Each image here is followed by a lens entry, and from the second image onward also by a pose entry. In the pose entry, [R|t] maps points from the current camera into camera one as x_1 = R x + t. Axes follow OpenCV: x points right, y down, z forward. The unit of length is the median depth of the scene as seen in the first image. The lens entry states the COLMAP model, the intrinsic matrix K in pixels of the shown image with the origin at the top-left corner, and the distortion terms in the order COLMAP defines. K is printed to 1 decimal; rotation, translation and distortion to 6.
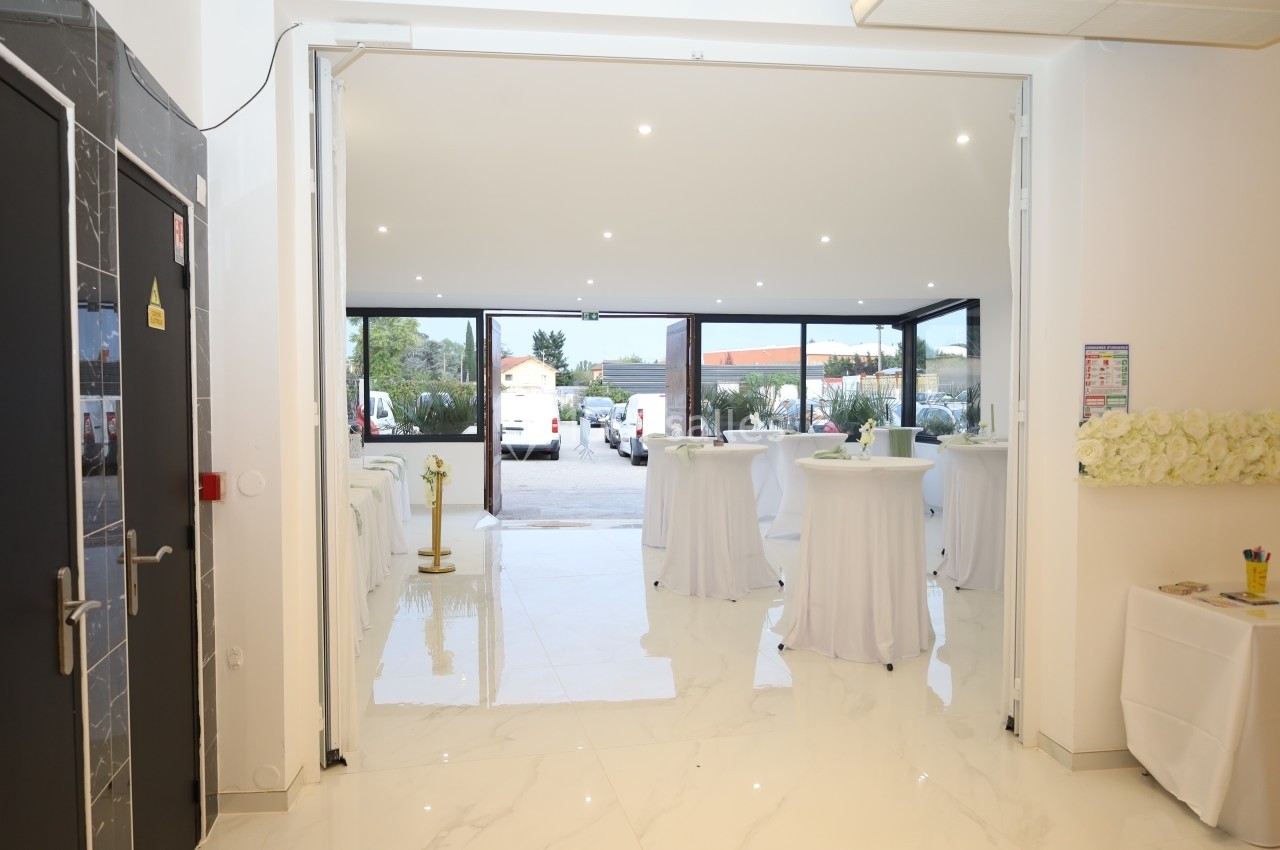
lens RADIAL K [[889.1, 0, 640.0], [0, 889.1, 430.9], [0, 0, 1]] dist [-0.004860, 0.002497]
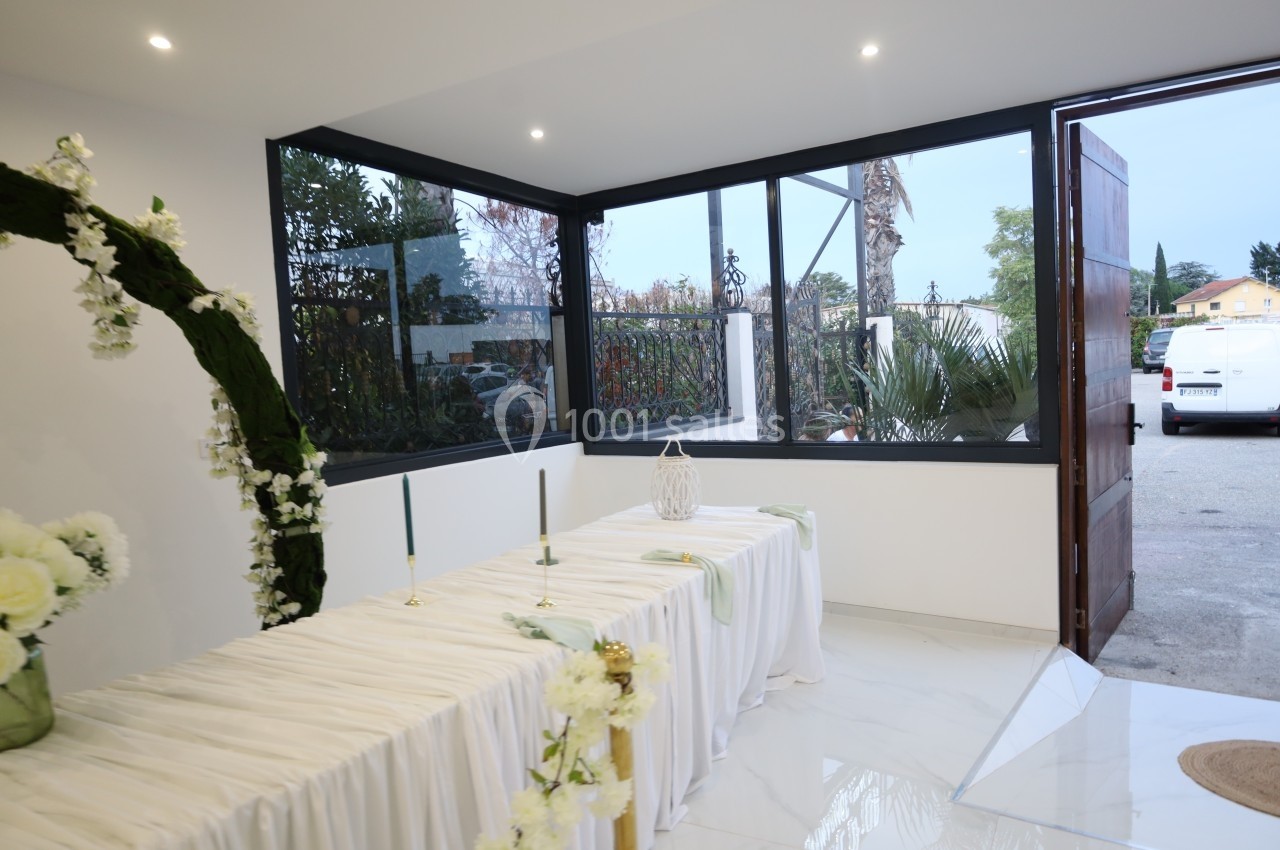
lens RADIAL K [[889.1, 0, 640.0], [0, 889.1, 430.9], [0, 0, 1]] dist [-0.004860, 0.002497]
pose [[0.749802, 0.007358, -0.661621, -0.013453], [0.032141, 0.998353, 0.047527, -0.005572], [0.660881, -0.056901, 0.748331, 0.134305]]
